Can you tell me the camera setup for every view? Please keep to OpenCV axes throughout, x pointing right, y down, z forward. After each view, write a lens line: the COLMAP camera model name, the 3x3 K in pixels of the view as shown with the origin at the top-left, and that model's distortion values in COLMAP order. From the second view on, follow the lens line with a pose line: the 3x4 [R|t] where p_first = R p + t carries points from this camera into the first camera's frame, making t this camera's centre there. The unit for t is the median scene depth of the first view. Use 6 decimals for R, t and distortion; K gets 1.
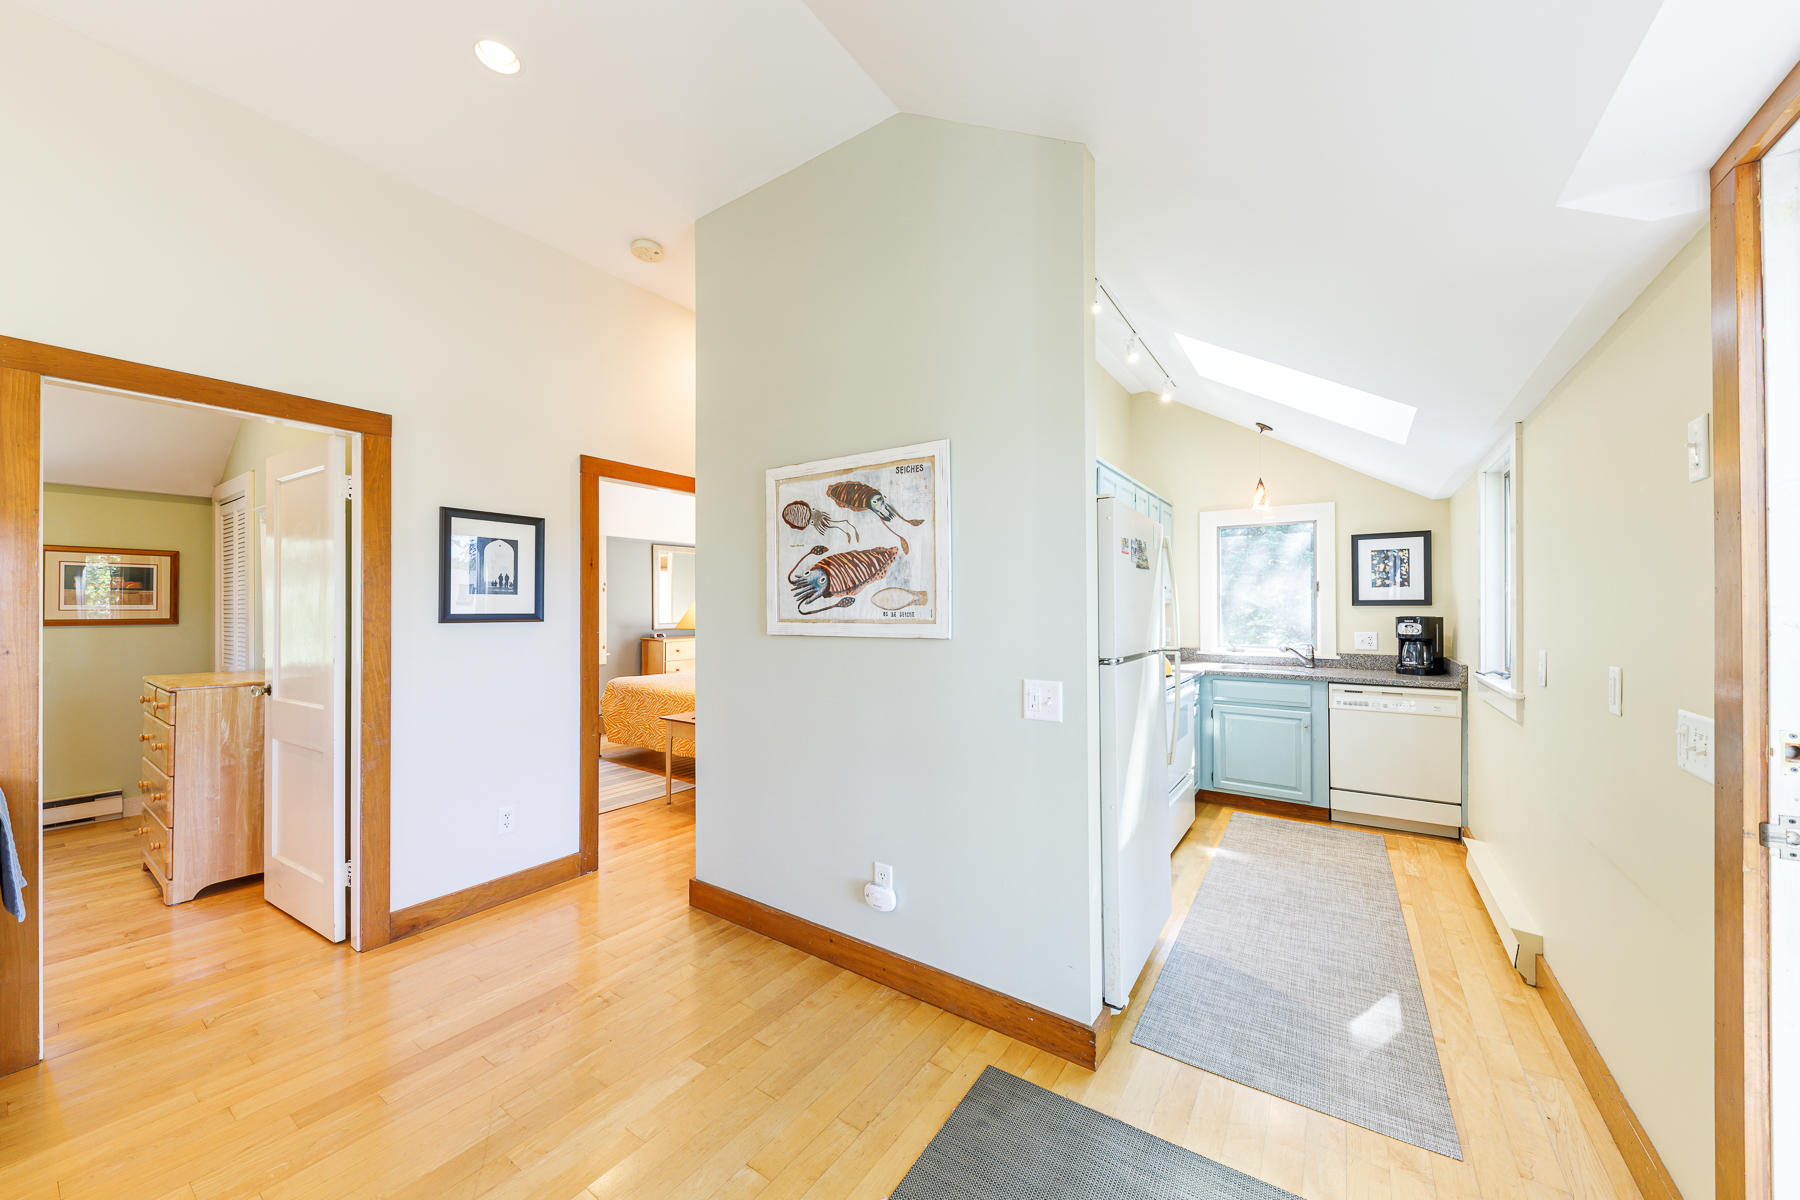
lens RADIAL K [[657.7, 0, 897.3], [0, 657.7, 599.5], [0, 0, 1]] dist [0.004861, -0.000577]
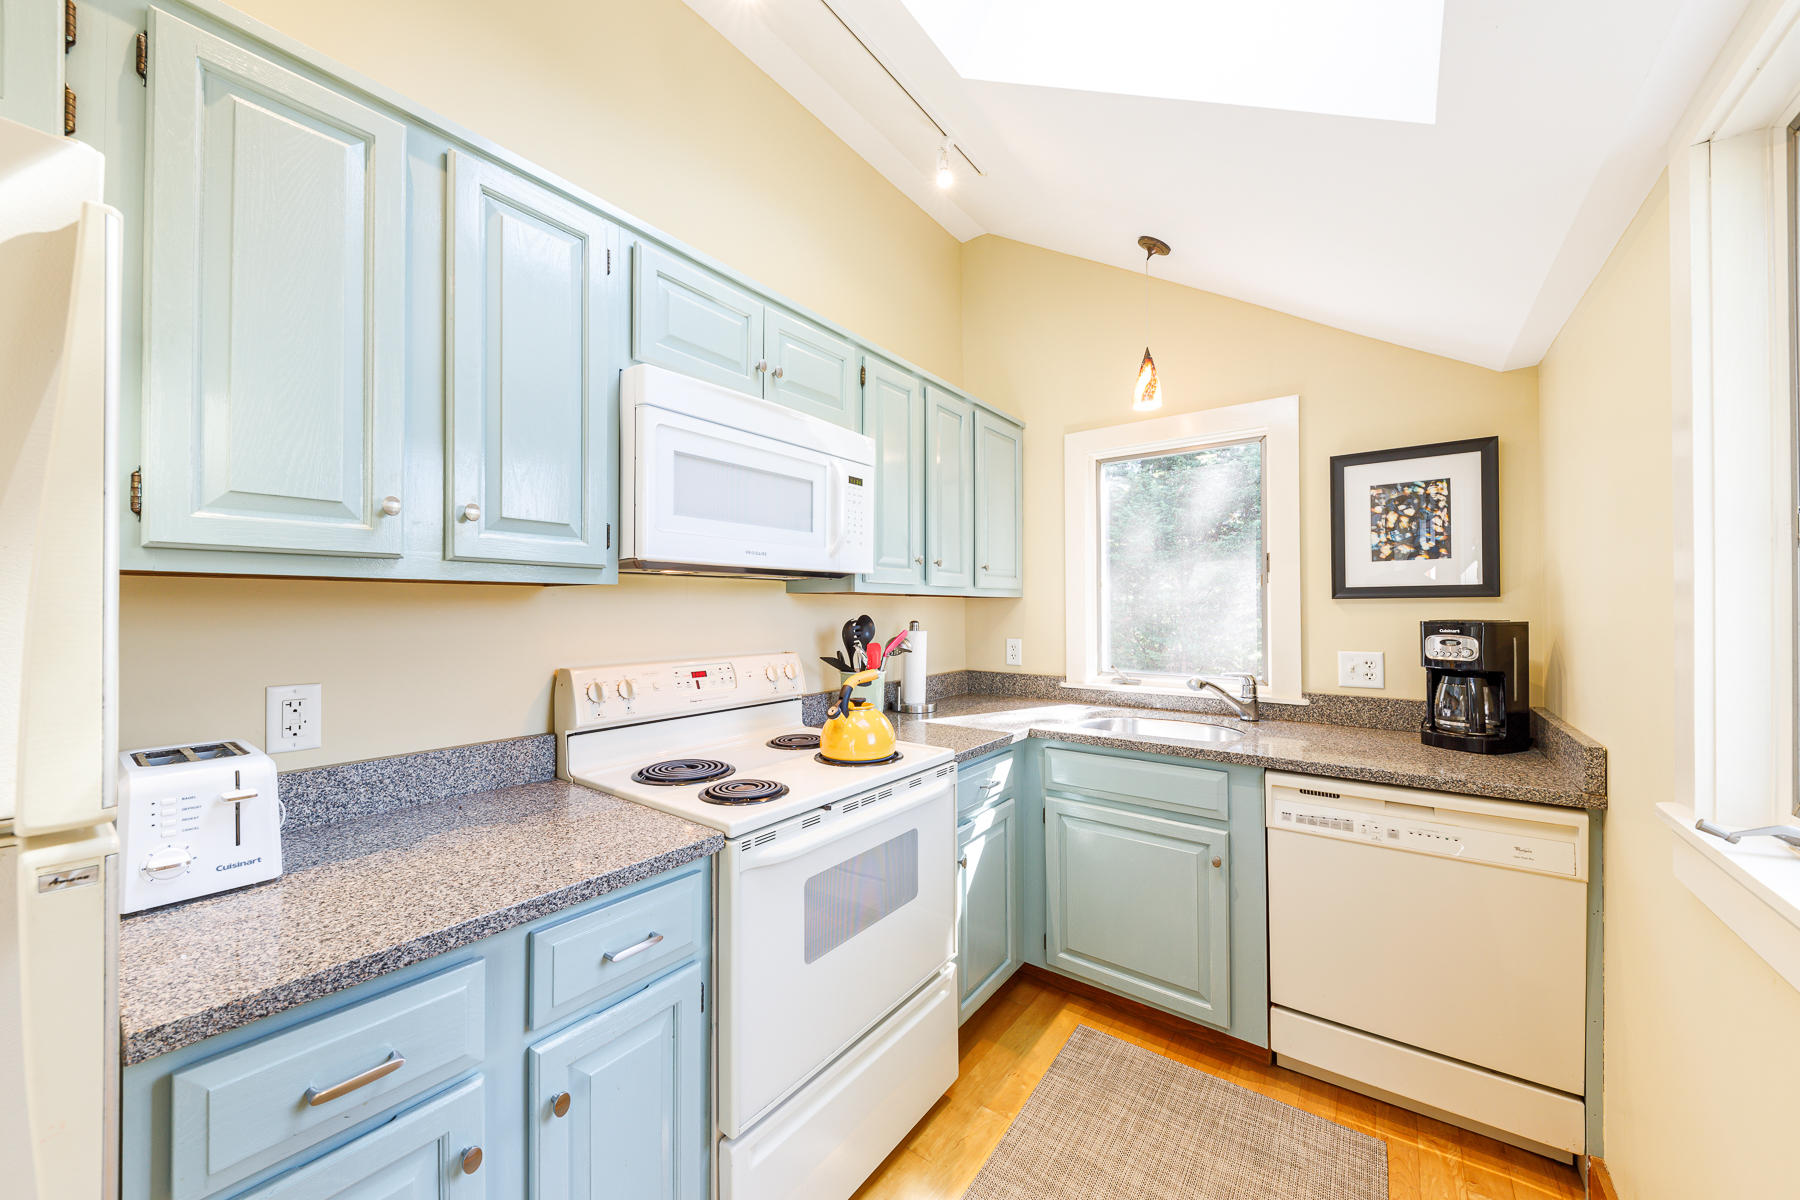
lens RADIAL K [[657.7, 0, 896.9], [0, 657.7, 598.8], [0, 0, 1]] dist [0.004861, -0.000577]
pose [[0.999187, -0.004159, -0.040102, 0.464564], [0.004157, 0.999991, -0.000129, 0.010097], [0.040102, -0.000038, 0.999196, 0.595737]]
